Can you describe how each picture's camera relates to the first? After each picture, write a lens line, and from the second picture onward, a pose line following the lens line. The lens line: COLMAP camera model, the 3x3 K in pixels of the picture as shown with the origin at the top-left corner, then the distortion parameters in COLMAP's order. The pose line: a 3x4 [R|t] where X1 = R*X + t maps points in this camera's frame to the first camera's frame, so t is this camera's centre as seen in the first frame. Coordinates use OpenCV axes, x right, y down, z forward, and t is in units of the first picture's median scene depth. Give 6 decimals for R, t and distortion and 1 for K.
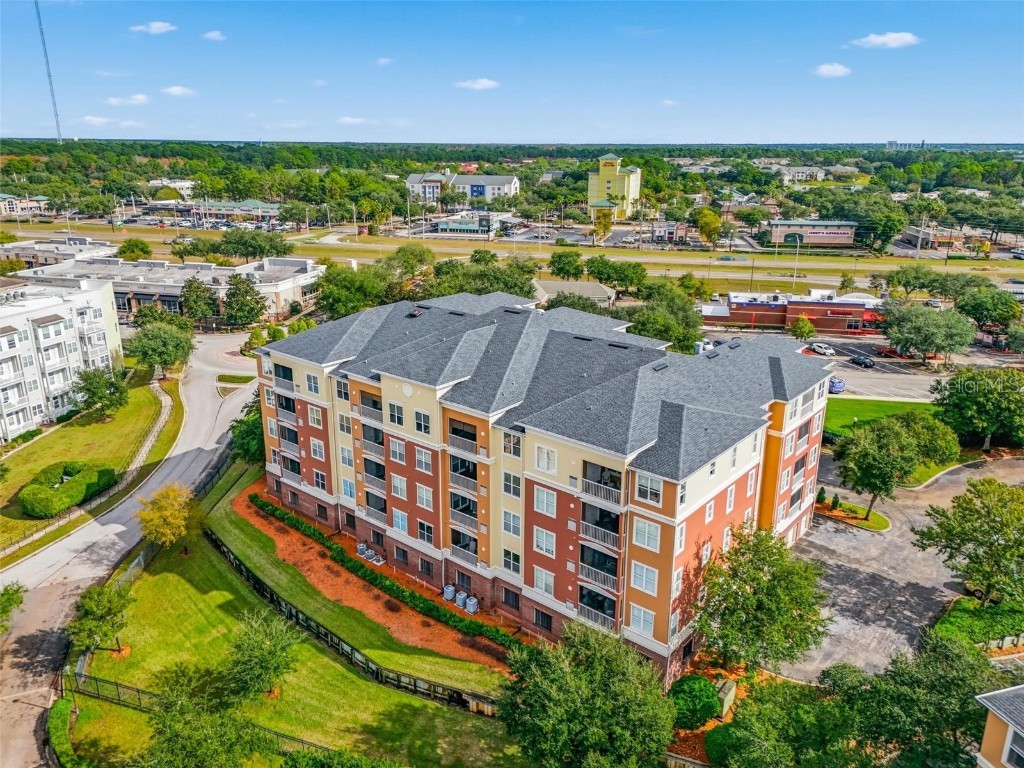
lens RADIAL K [[750.2, 0, 514.5], [0, 750.2, 376.5], [0, 0, 1]] dist [0.098394, -0.107207]
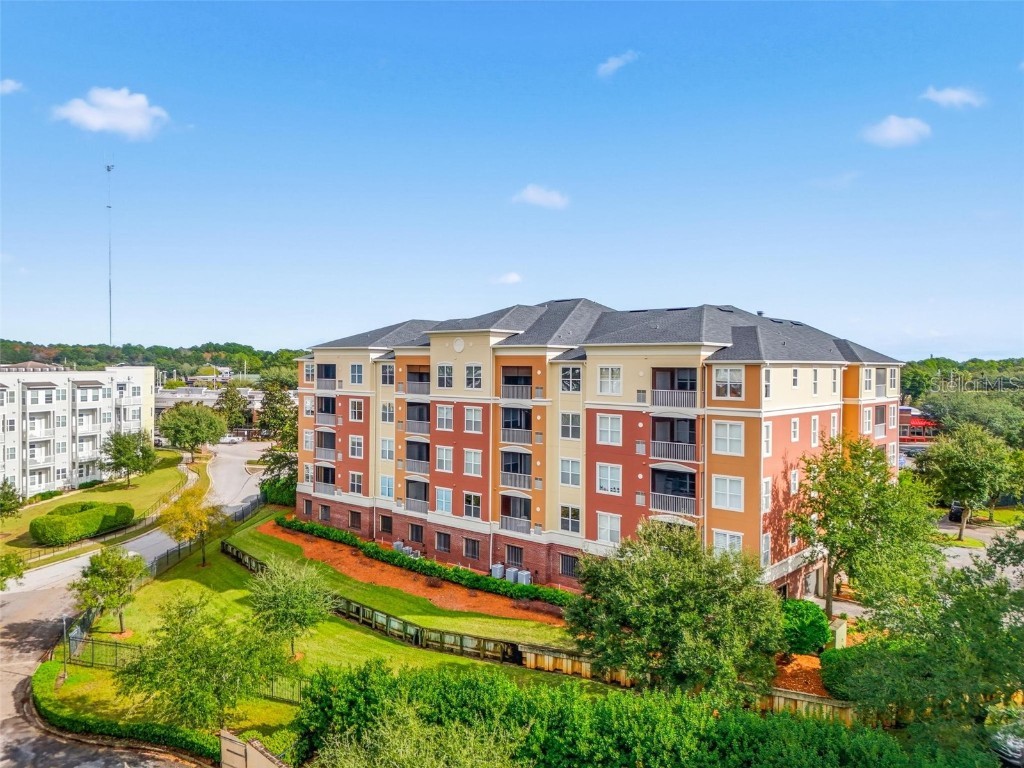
lens RADIAL K [[750.2, 0, 514.5], [0, 750.2, 376.5], [0, 0, 1]] dist [0.098394, -0.107207]
pose [[0.999636, 0.004059, -0.026663, -0.044336], [-0.011359, 0.960008, -0.279744, 0.316714], [0.024461, 0.279945, 0.959704, 0.089671]]
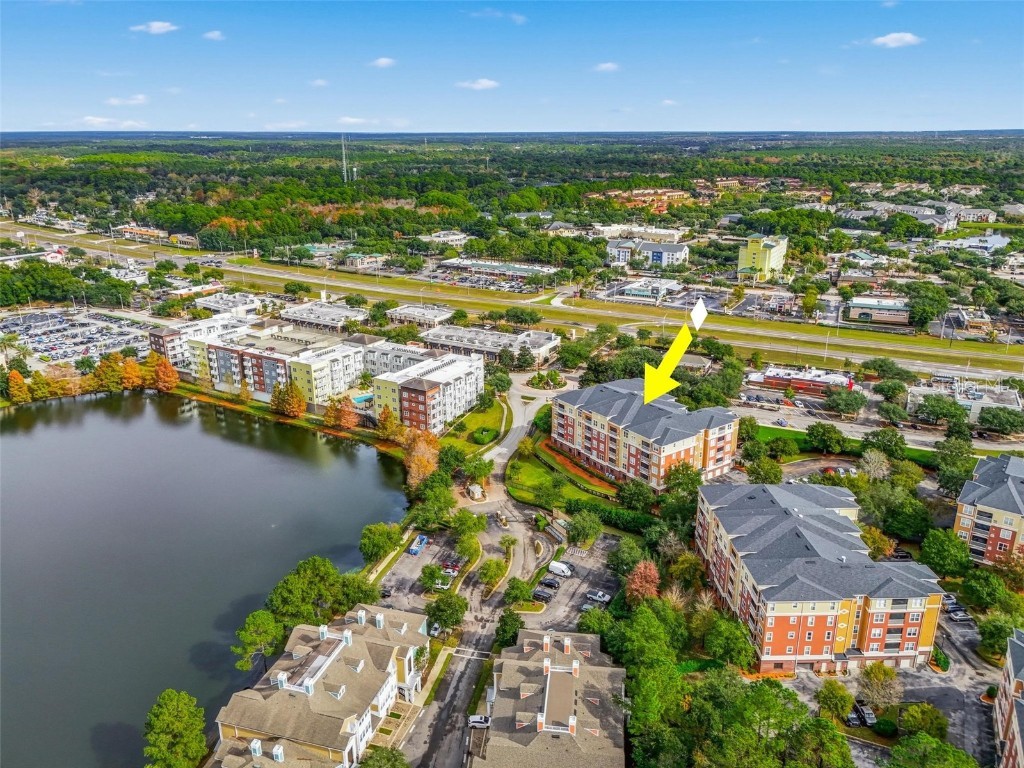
lens RADIAL K [[750.2, 0, 514.5], [0, 750.2, 376.5], [0, 0, 1]] dist [0.098394, -0.107207]
pose [[0.966847, 0.071455, -0.245155, 0.328612], [-0.067272, 0.997411, 0.025404, -0.235787], [0.246336, -0.008070, 0.969151, -2.545577]]
